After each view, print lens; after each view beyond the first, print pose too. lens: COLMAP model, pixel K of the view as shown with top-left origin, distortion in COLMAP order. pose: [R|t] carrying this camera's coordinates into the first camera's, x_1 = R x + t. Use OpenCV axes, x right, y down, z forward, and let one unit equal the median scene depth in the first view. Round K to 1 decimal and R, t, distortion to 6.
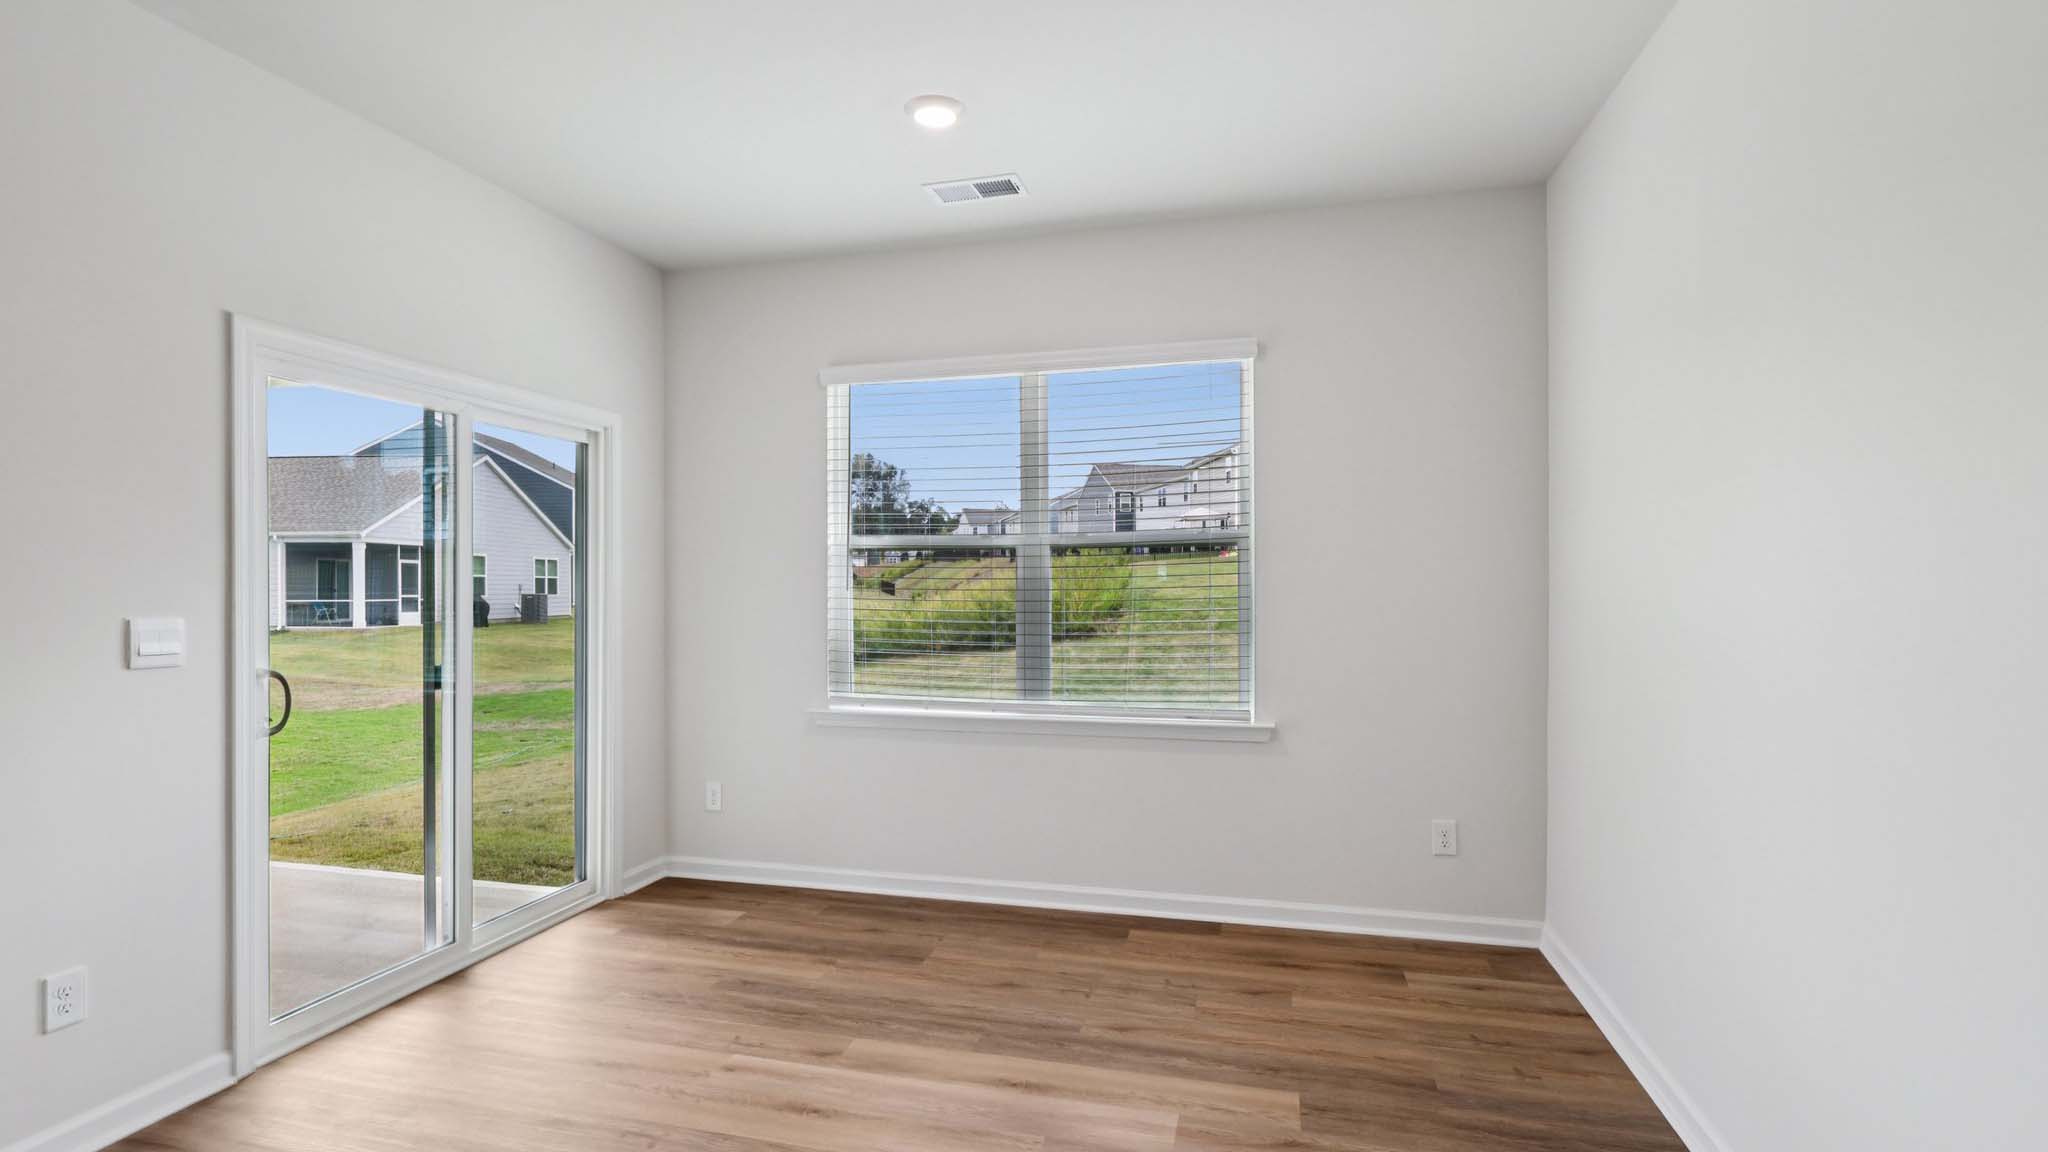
lens RADIAL K [[950.9, 0, 1022.0], [0, 950.9, 585.6], [0, 0, 1]] dist [0.000765, -0.000433]
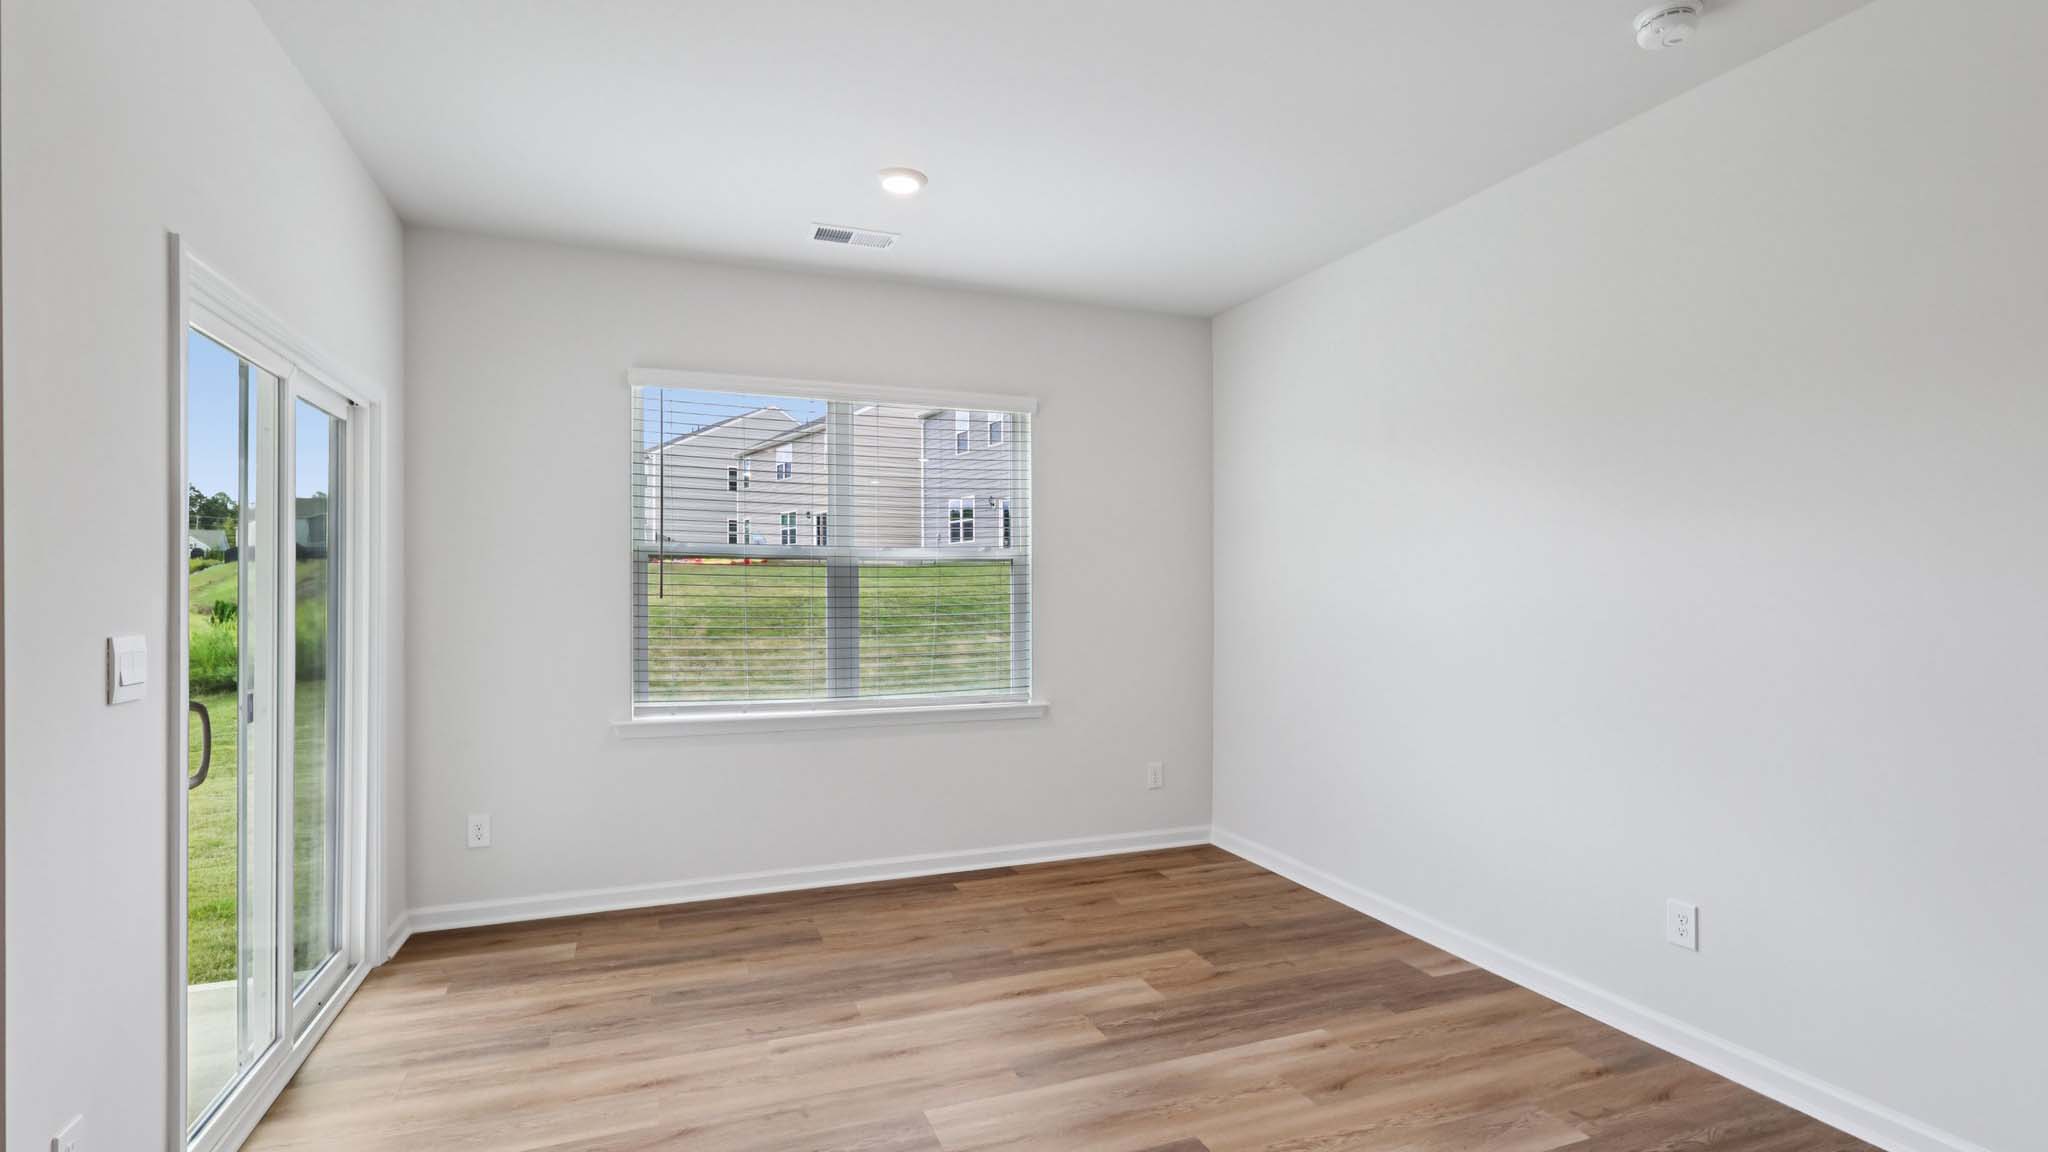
lens RADIAL K [[935.9, 0, 1027.4], [0, 935.9, 582.7], [0, 0, 1]] dist [0.000504, 0.000604]
pose [[0.812395, 0.009410, 0.583032, -0.540151], [-0.003622, 0.999932, -0.011091, -0.001215], [-0.583097, 0.006899, 0.812374, -0.006485]]
